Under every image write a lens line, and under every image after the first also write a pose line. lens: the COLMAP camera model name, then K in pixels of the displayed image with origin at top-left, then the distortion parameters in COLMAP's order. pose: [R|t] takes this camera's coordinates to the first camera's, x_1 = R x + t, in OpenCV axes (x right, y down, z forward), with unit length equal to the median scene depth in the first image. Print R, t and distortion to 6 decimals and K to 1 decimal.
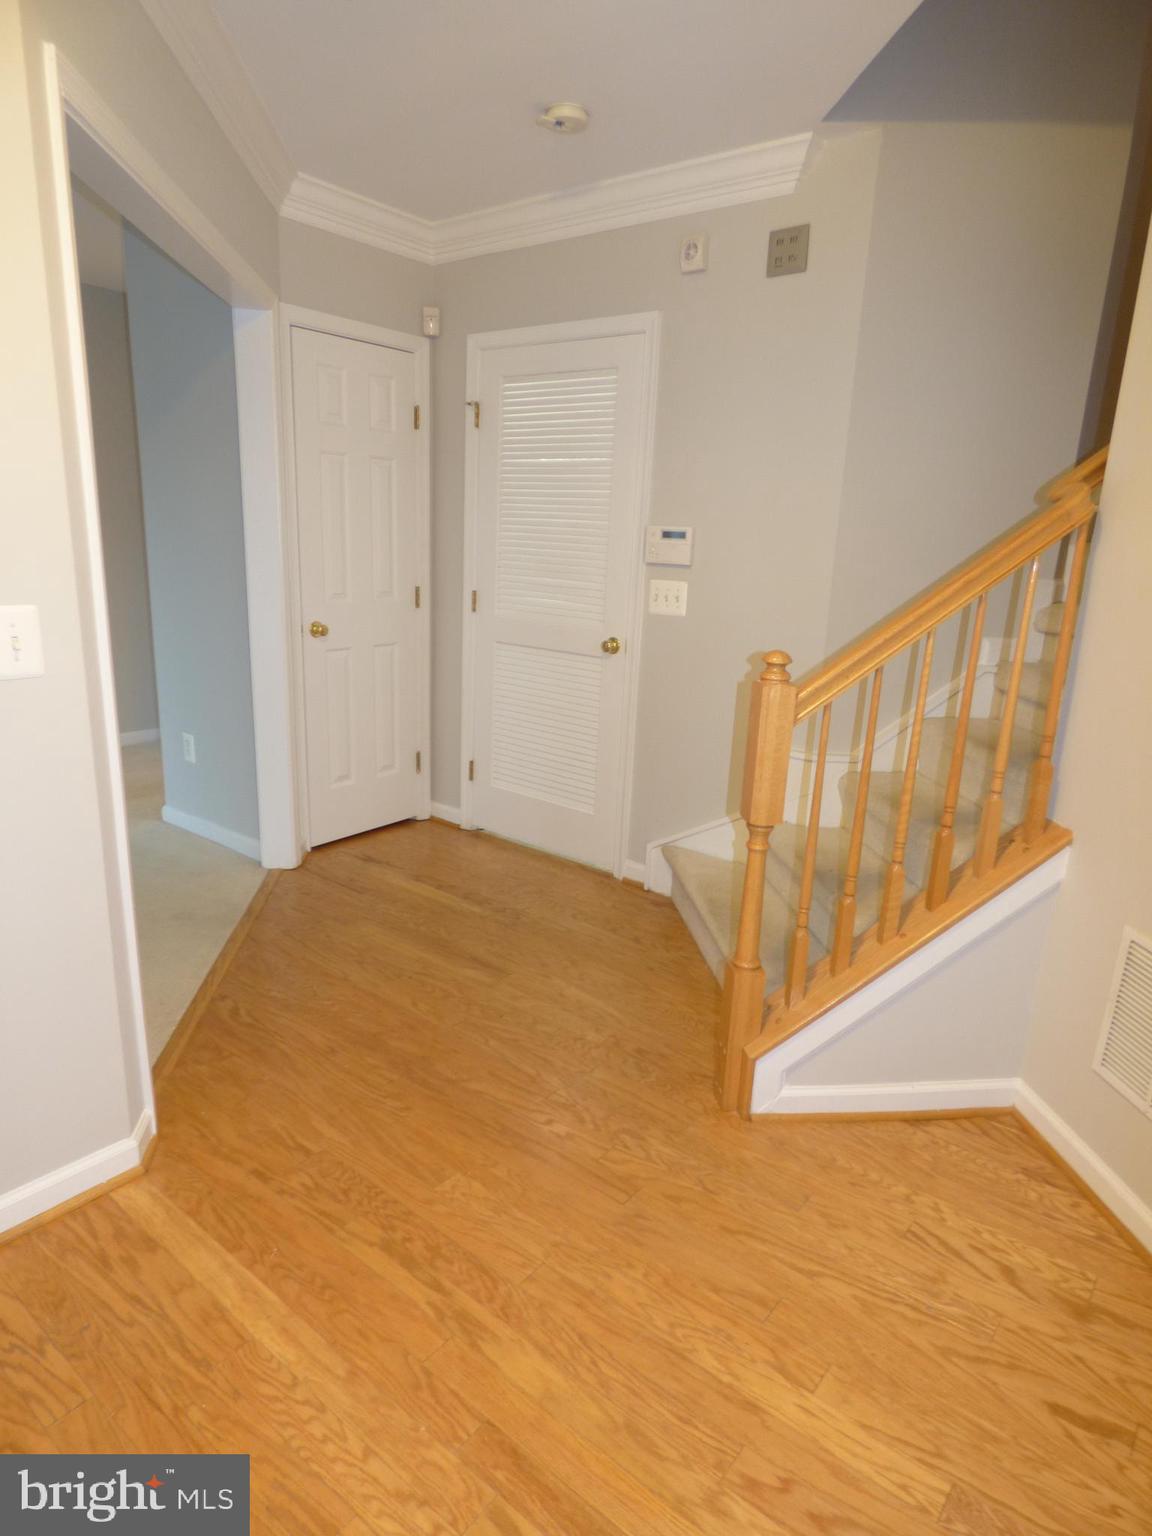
lens RADIAL K [[913.1, 0, 583.2], [0, 913.1, 770.3], [0, 0, 1]] dist [-0.012747, 0.004387]
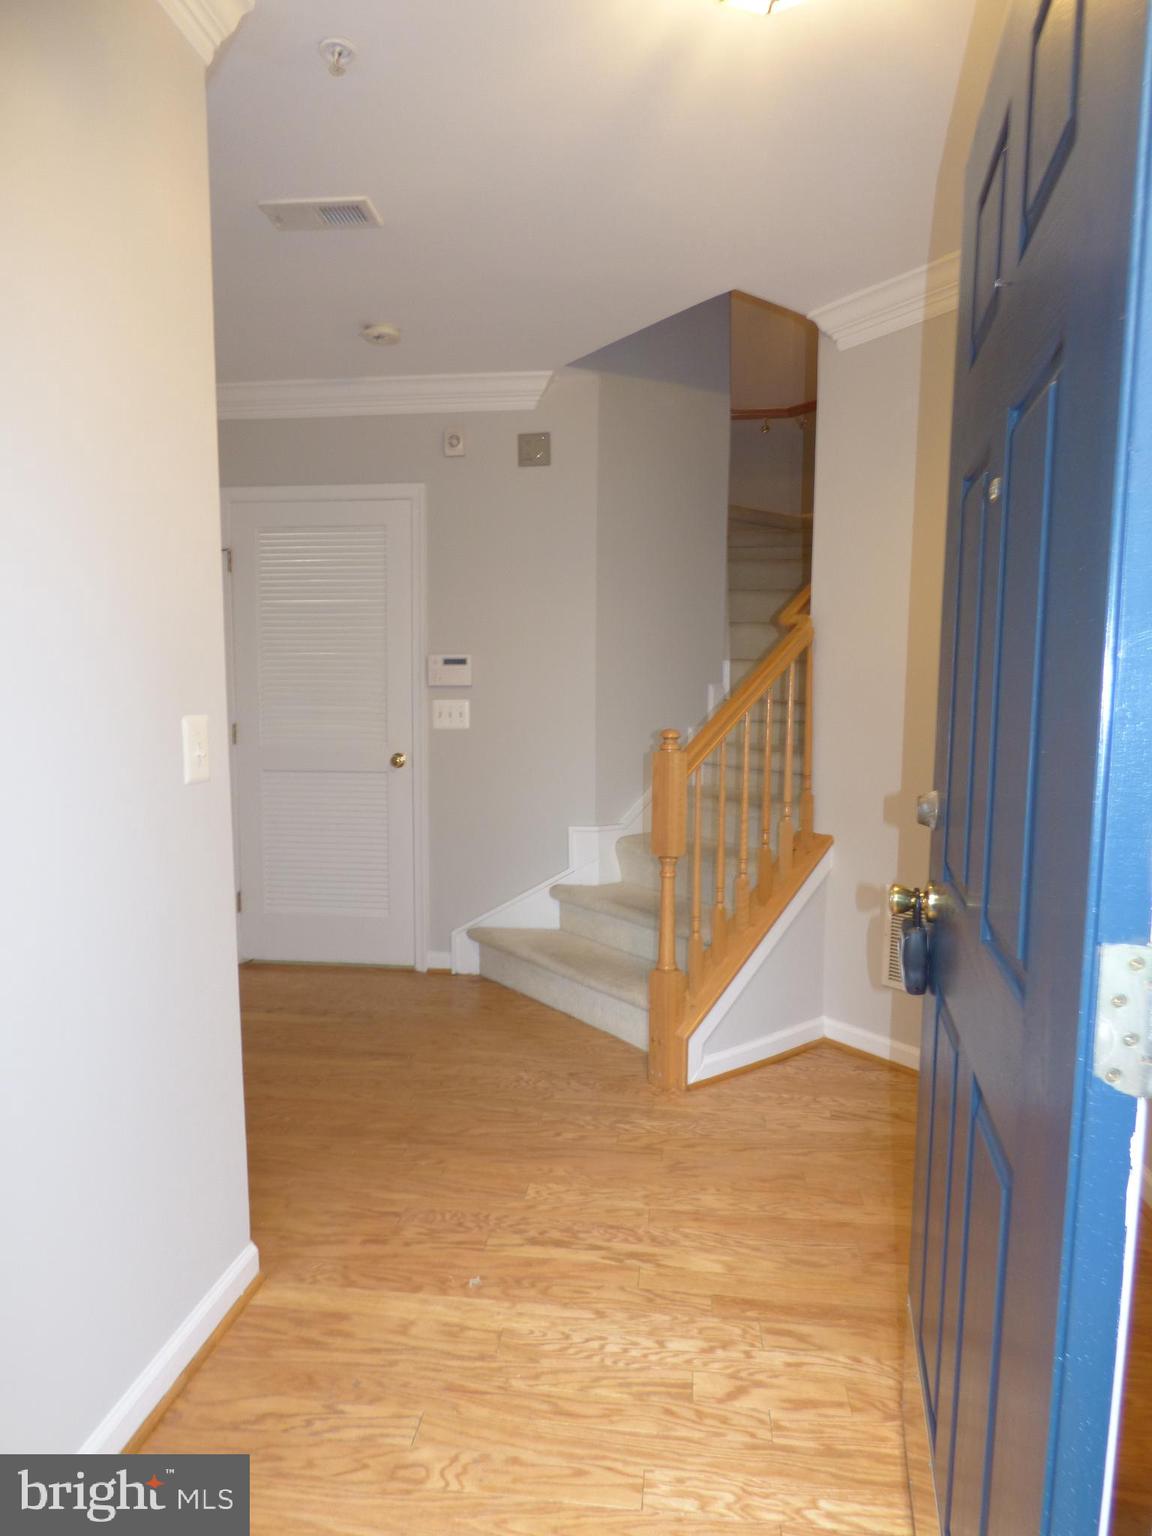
lens RADIAL K [[913.1, 0, 577.9], [0, 913.1, 768.8], [0, 0, 1]] dist [-0.012747, 0.004387]
pose [[0.854634, -0.086336, 0.512003, -0.483599], [0.165281, 0.980022, -0.110631, 0.046873], [-0.492223, 0.179173, 0.851829, -0.087348]]
